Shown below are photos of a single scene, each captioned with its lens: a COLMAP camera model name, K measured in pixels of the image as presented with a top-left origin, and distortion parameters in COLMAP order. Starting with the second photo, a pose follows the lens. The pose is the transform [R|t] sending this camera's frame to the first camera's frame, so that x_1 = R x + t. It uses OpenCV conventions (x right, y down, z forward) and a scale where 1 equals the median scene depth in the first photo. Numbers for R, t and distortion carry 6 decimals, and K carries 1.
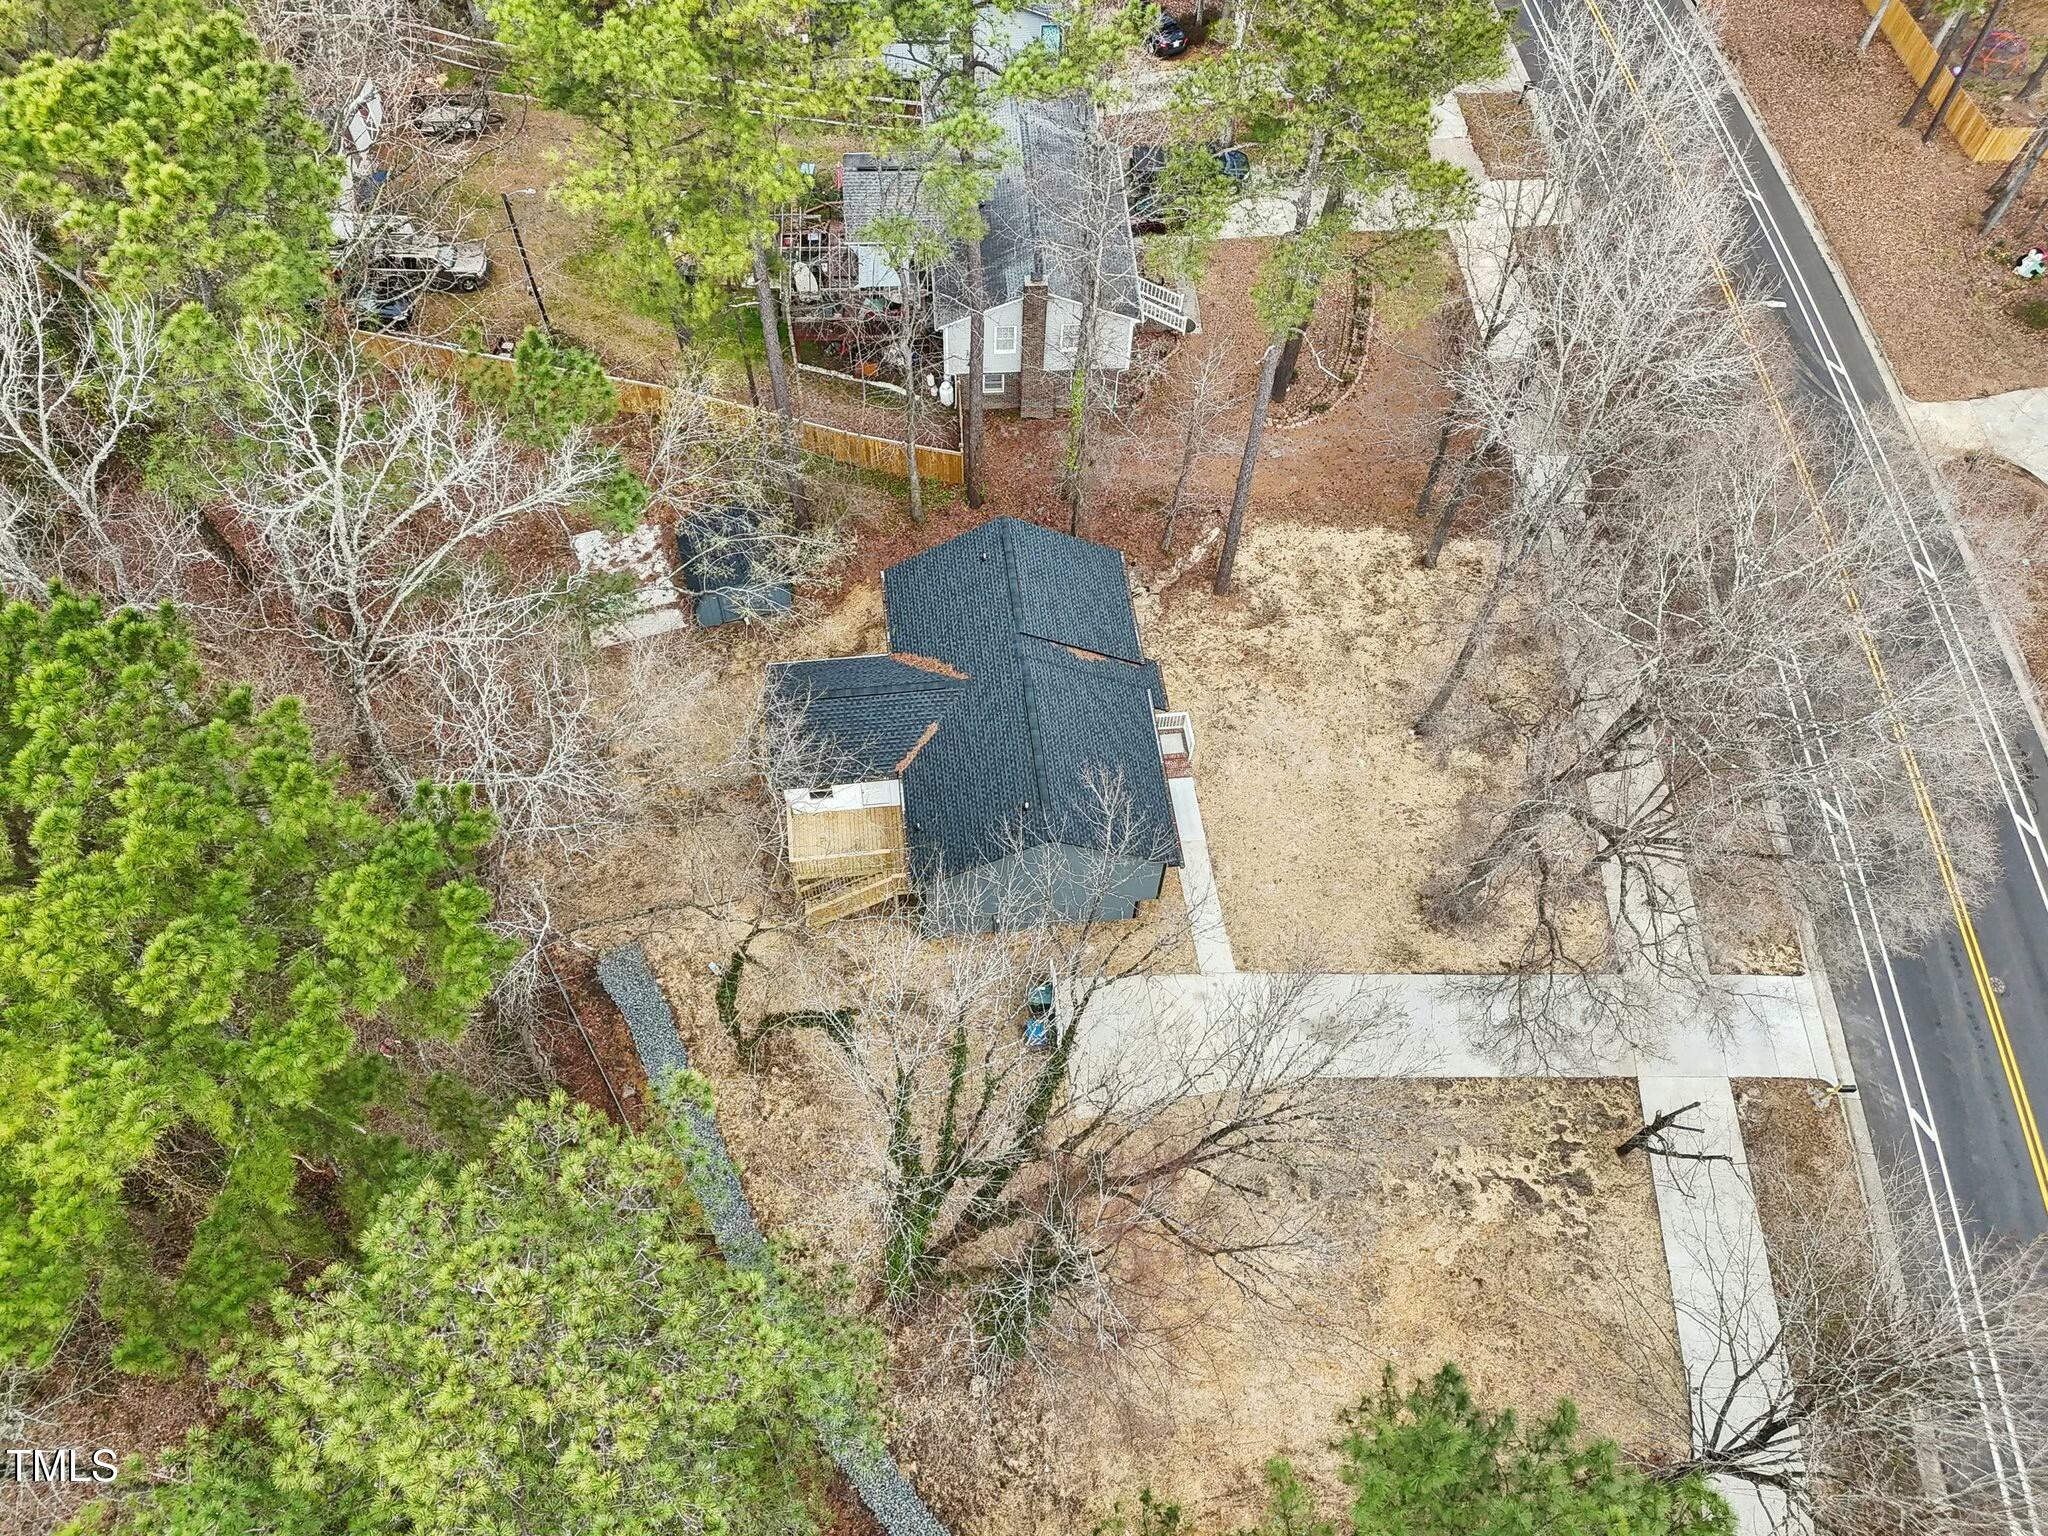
lens RADIAL K [[1470.0, 0, 1015.7], [0, 1470.0, 774.8], [0, 0, 1]] dist [0.006190, -0.001160]
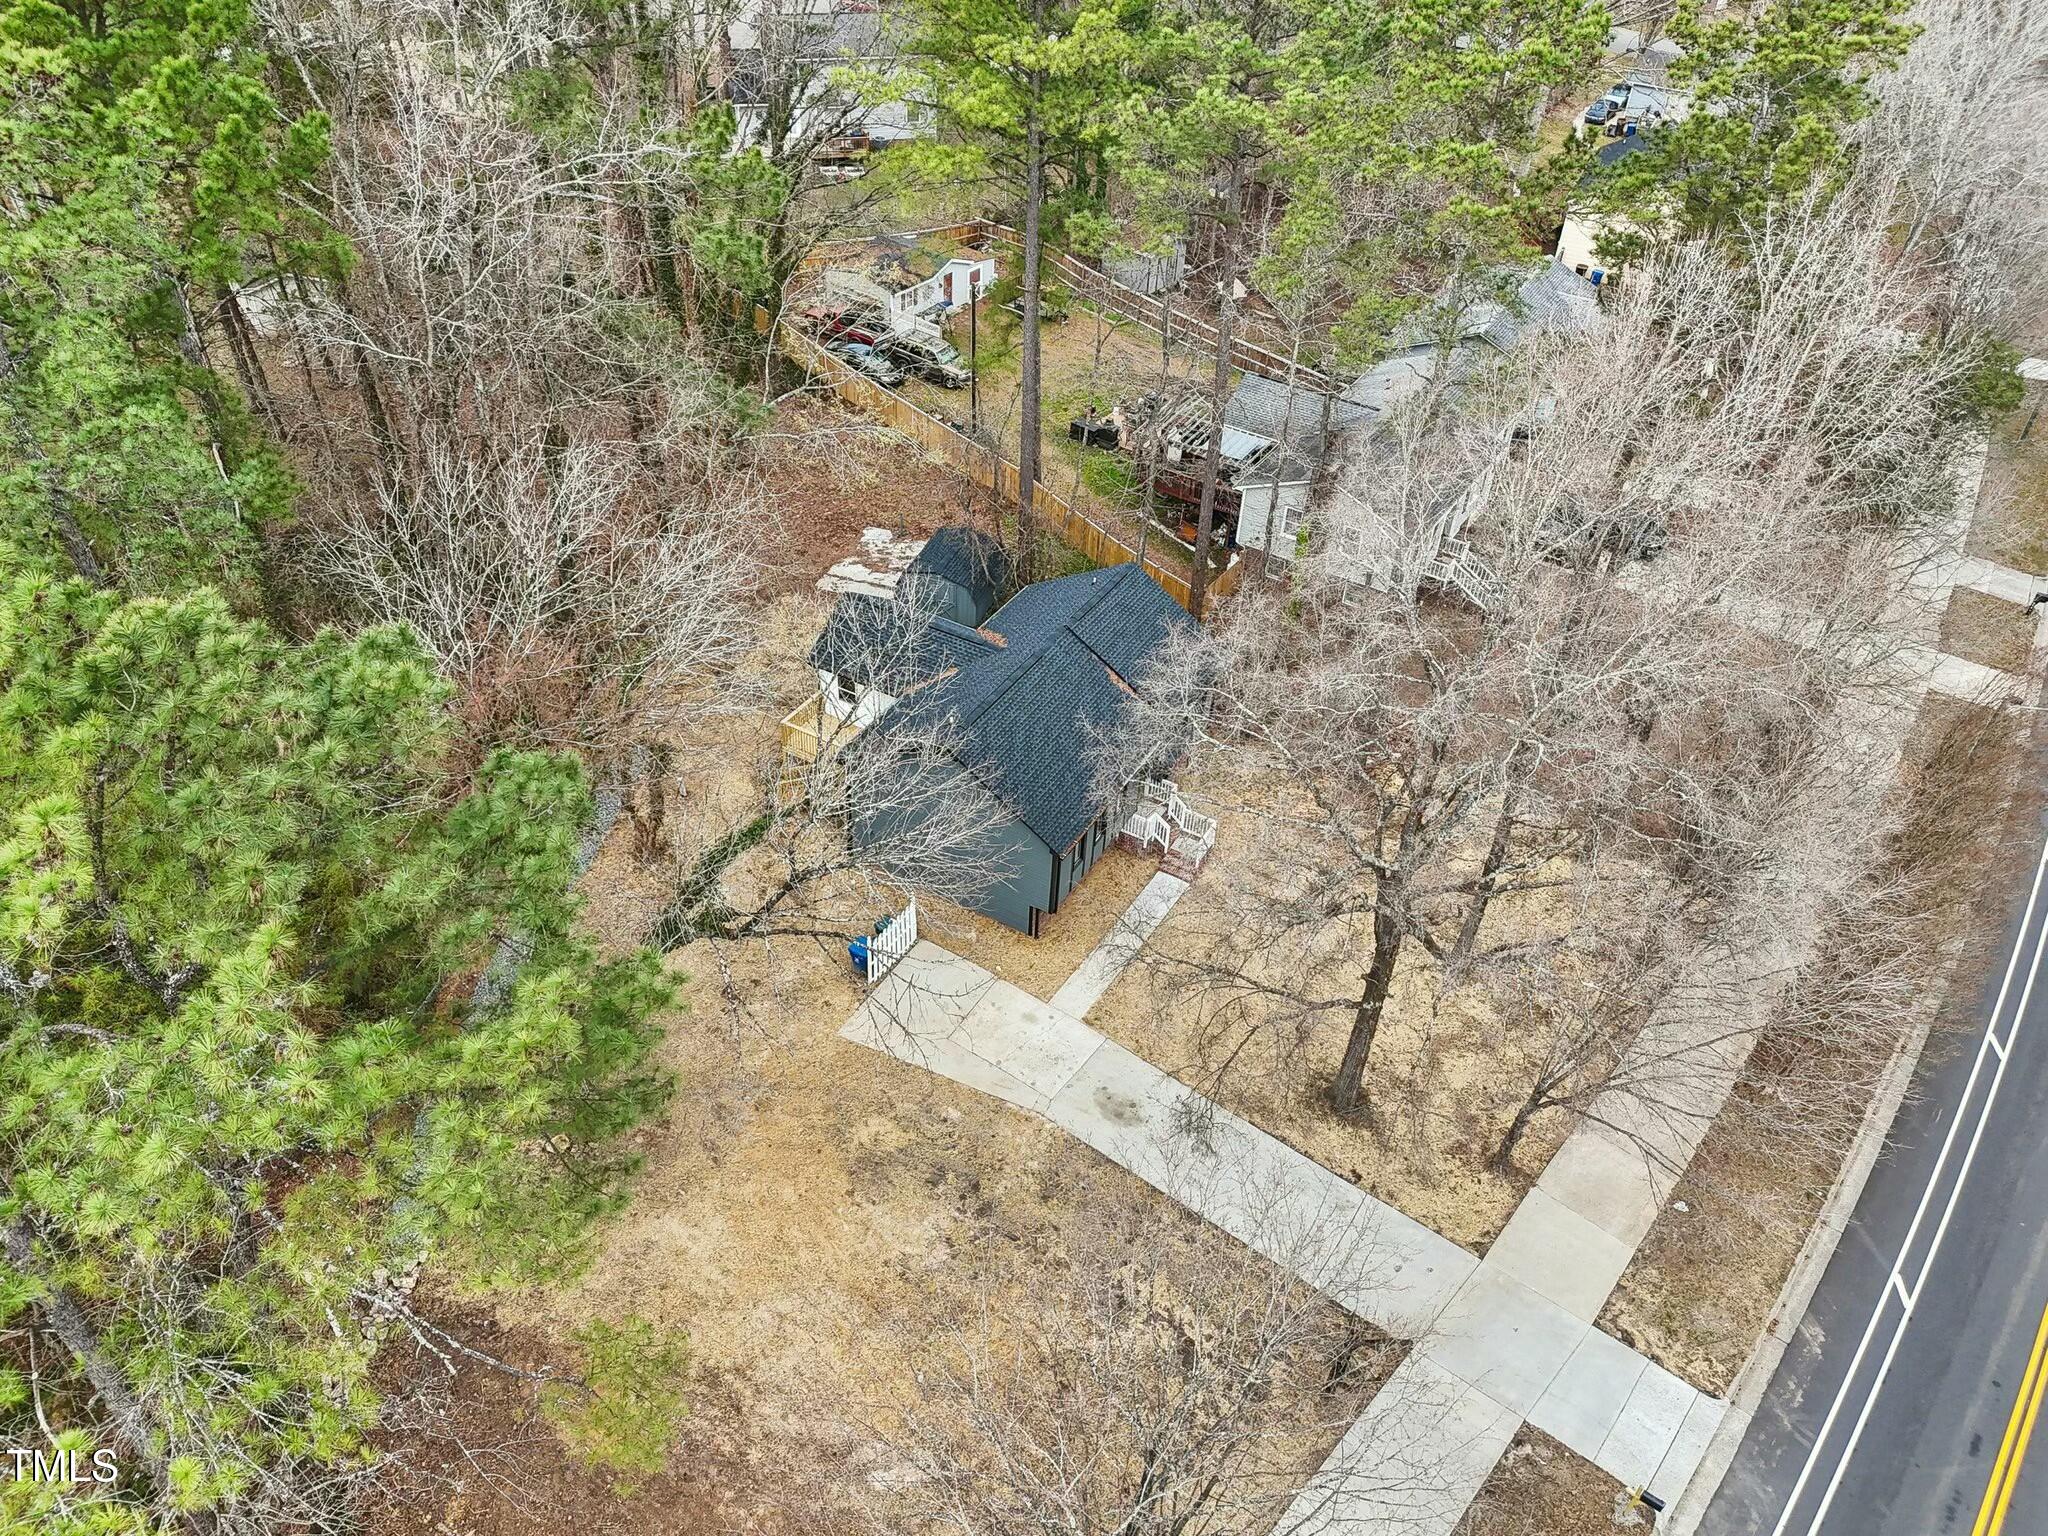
lens RADIAL K [[1470.0, 0, 1033.3], [0, 1470.0, 760.7], [0, 0, 1]] dist [0.006190, -0.001160]
pose [[0.796213, 0.377253, -0.472996, 0.529225], [-0.531372, 0.809854, -0.248554, 0.261073], [0.289290, 0.449239, 0.845278, 0.146883]]
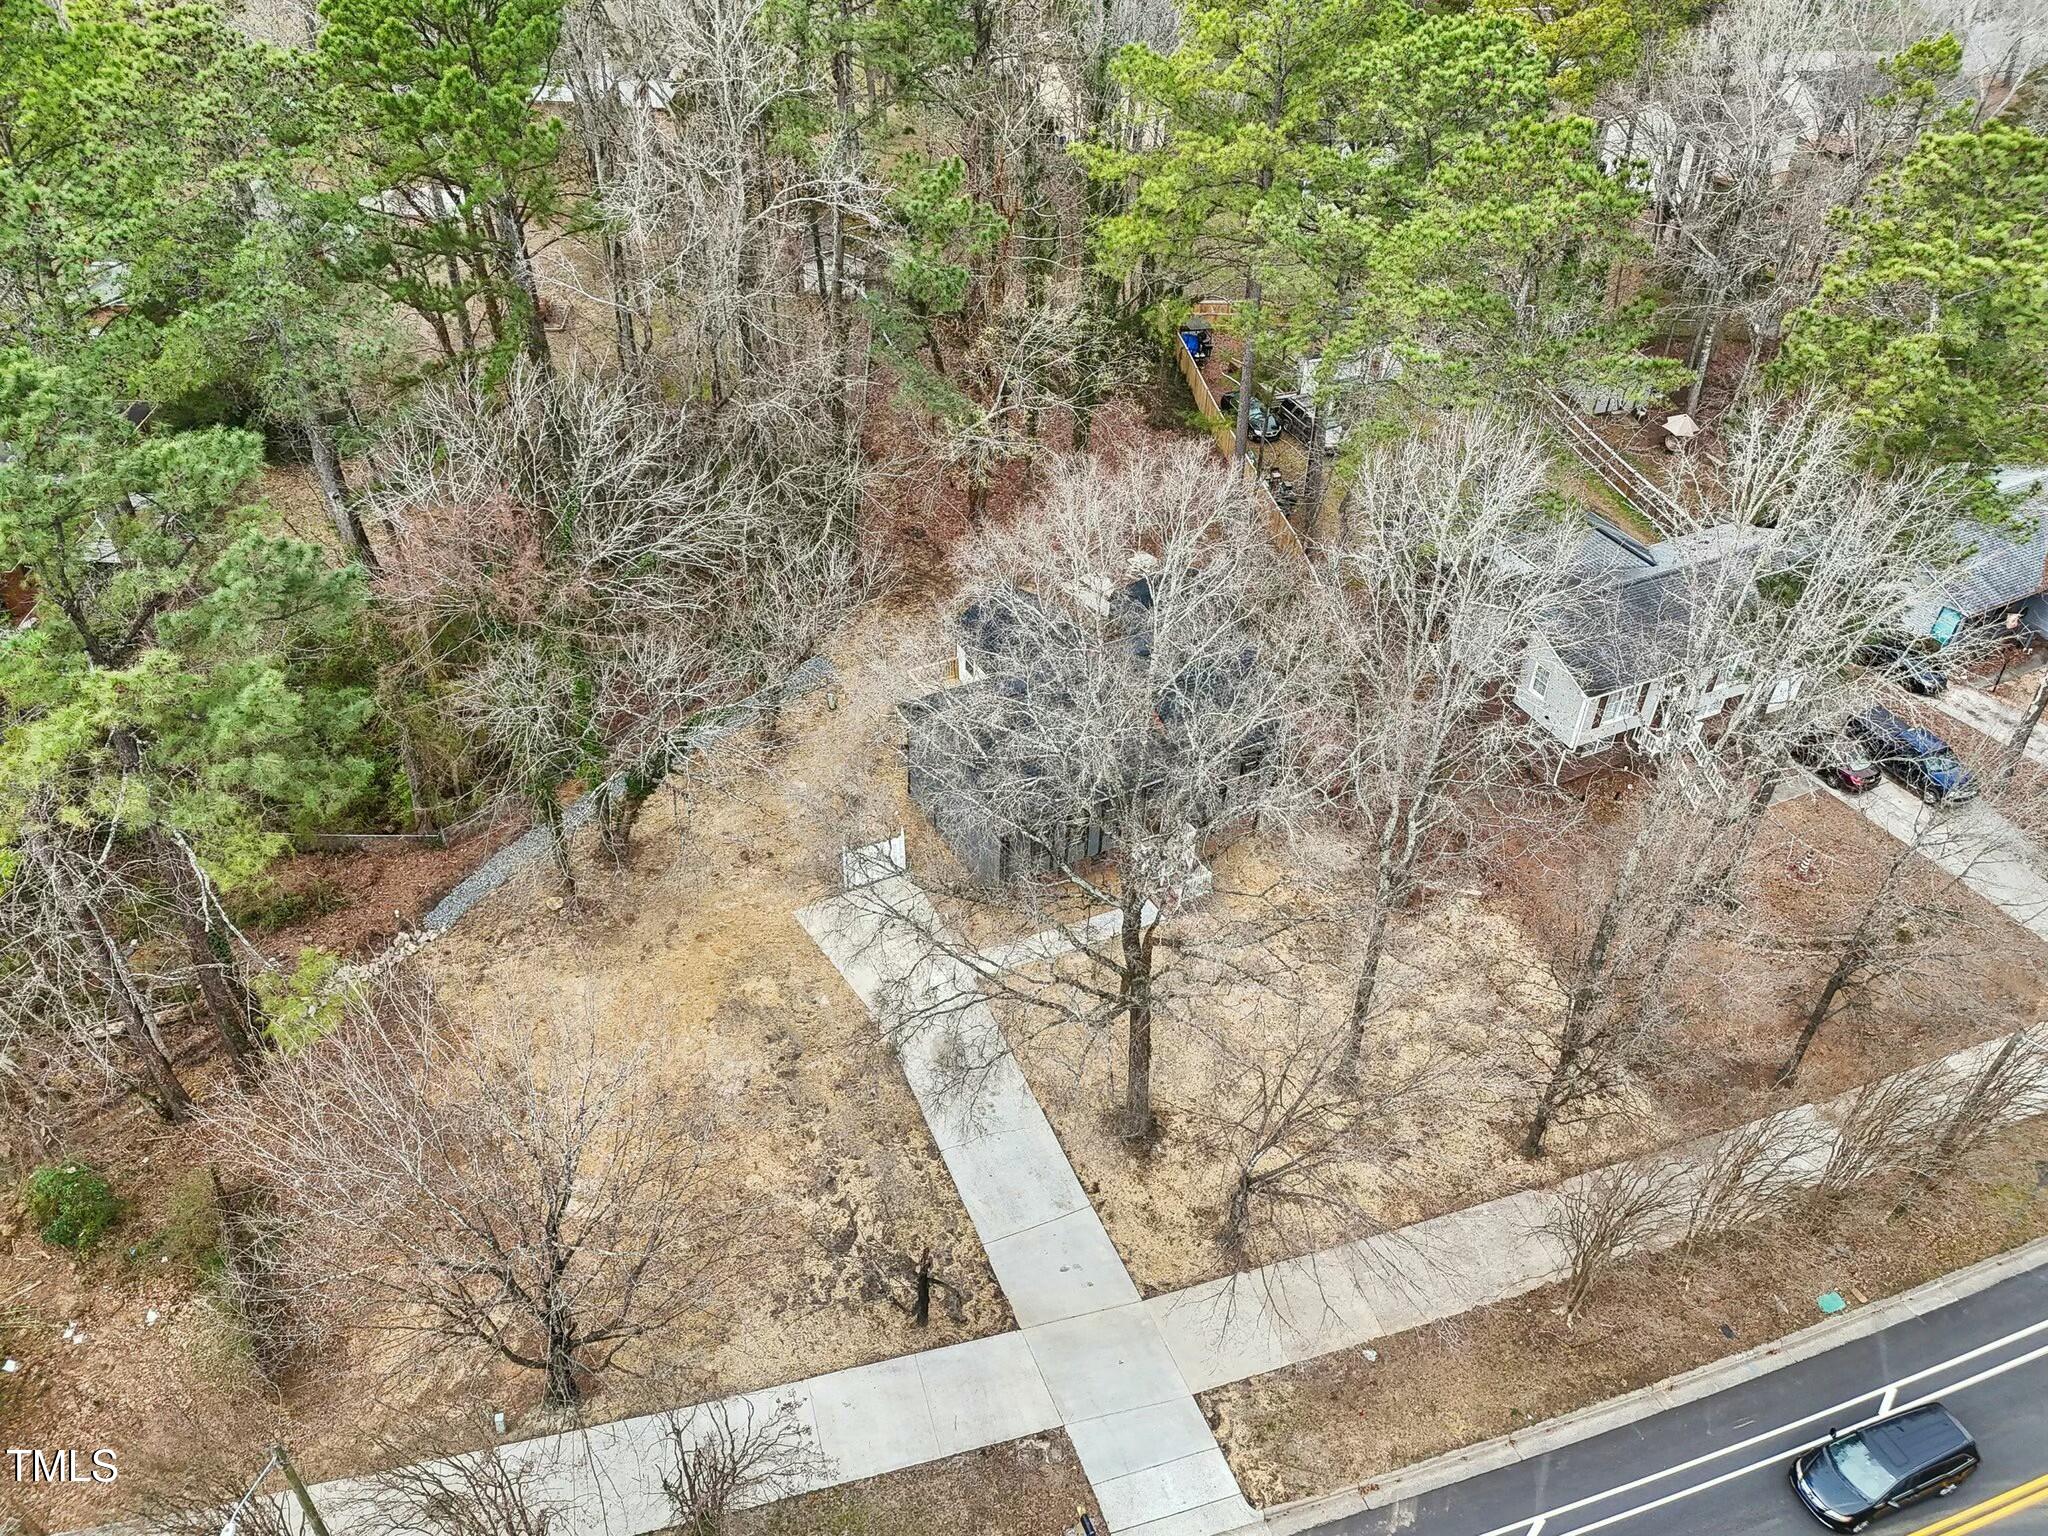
lens RADIAL K [[1470.0, 0, 1020.5], [0, 1470.0, 772.8], [0, 0, 1]] dist [0.006190, -0.001160]
pose [[0.375637, 0.564161, -0.735268, 0.897814], [-0.812769, 0.581753, 0.031139, -0.010914], [0.445312, 0.585907, 0.677060, 0.233259]]
